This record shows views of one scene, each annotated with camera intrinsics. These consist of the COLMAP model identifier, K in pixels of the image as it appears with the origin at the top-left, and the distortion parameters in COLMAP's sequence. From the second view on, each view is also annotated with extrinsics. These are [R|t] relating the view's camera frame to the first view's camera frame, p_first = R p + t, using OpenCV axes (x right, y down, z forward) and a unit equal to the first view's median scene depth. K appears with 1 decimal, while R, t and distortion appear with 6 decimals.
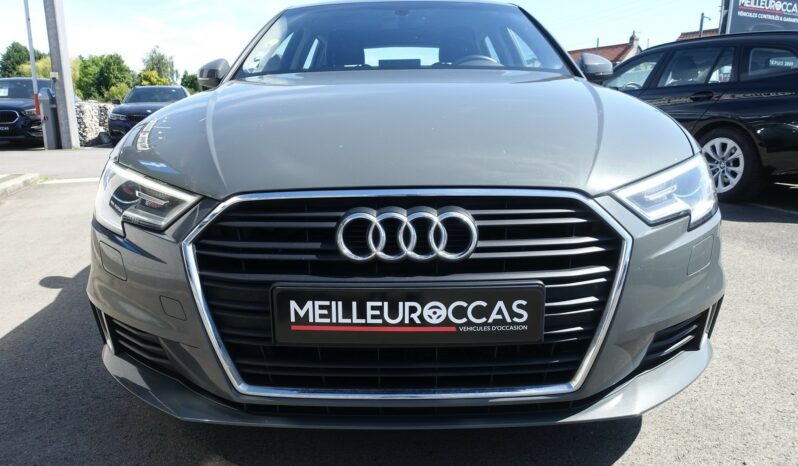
lens RADIAL K [[546.7, 0, 399.0], [0, 546.7, 233.0], [0, 0, 1]] dist [-0.003907, 0.001145]
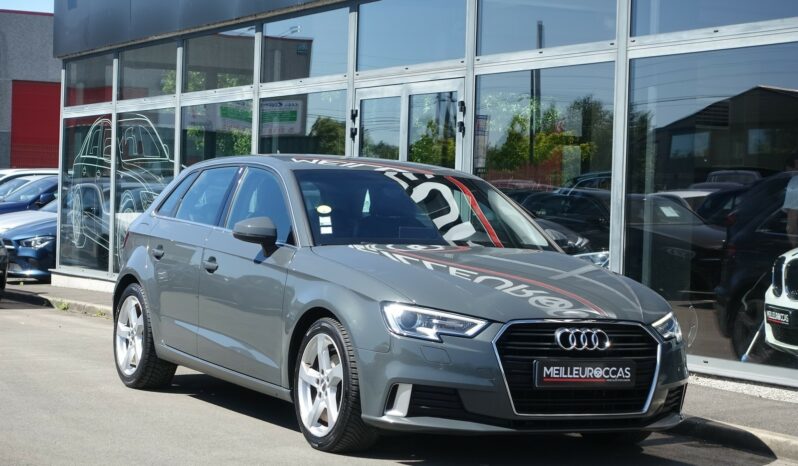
lens RADIAL K [[1718.6, 0, 399.0], [0, 1718.6, 233.0], [0, 0, 1]] dist [-0.042589, -0.315244]
pose [[0.868612, 0.051502, 0.492810, -4.133047], [0.051694, 0.979737, -0.193504, 0.901224], [-0.492790, 0.193555, 0.848348, -4.681366]]
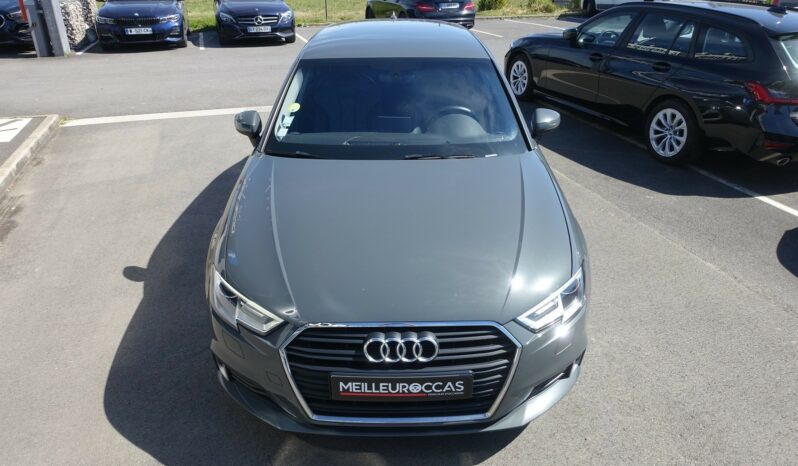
lens RADIAL K [[546.7, 0, 399.0], [0, 546.7, 233.0], [0, 0, 1]] dist [-0.003907, 0.001145]
pose [[0.999806, -0.000765, 0.019700, -0.029204], [-0.003850, 0.972439, 0.233125, -0.821308], [-0.019335, -0.233156, 0.972247, -0.733097]]
